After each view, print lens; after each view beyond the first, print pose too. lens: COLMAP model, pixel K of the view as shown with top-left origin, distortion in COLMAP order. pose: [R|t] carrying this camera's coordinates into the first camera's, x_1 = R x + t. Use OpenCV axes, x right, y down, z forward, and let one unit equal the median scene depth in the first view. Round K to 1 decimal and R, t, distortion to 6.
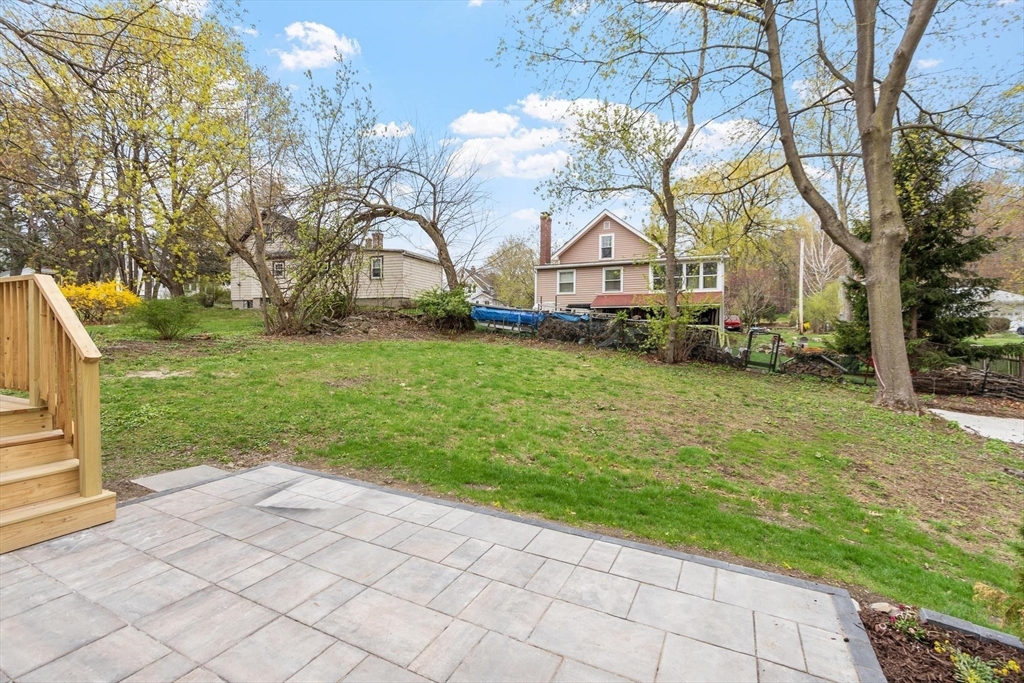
lens RADIAL K [[443.1, 0, 512.0], [0, 443.1, 341.5], [0, 0, 1]] dist [-0.000259, -0.000022]
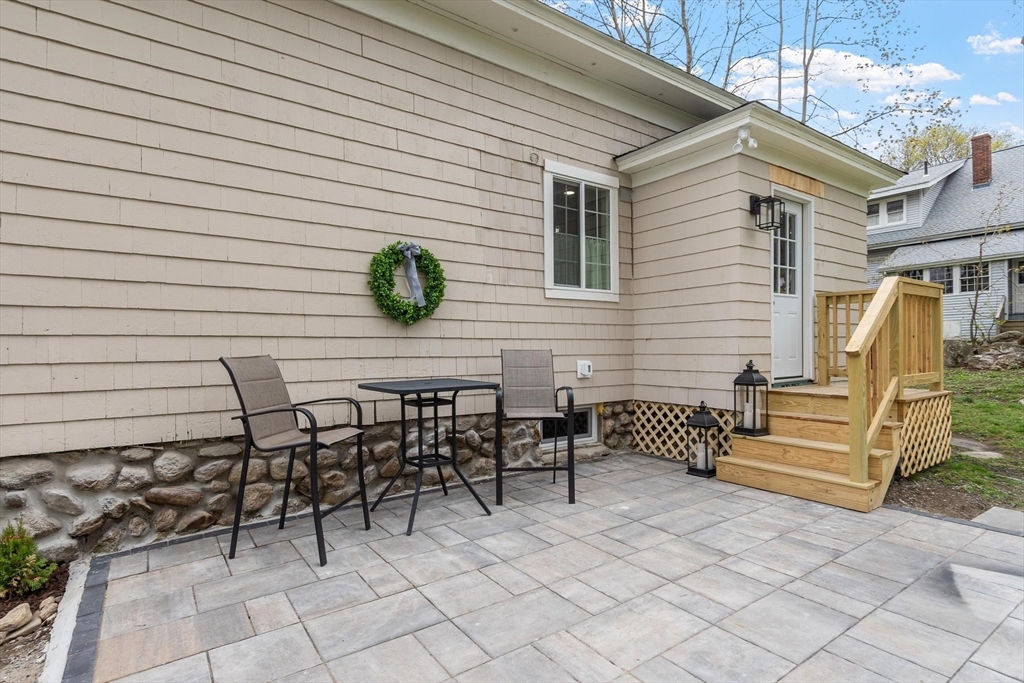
lens RADIAL K [[515.5, 0, 512.0], [0, 515.5, 341.5], [0, 0, 1]] dist [0.000140, 0.000107]
pose [[-0.467950, -0.009908, -0.883699, 0.584056], [-0.010399, 0.999930, -0.005704, 0.029330], [0.883694, 0.006520, -0.468020, 0.920524]]
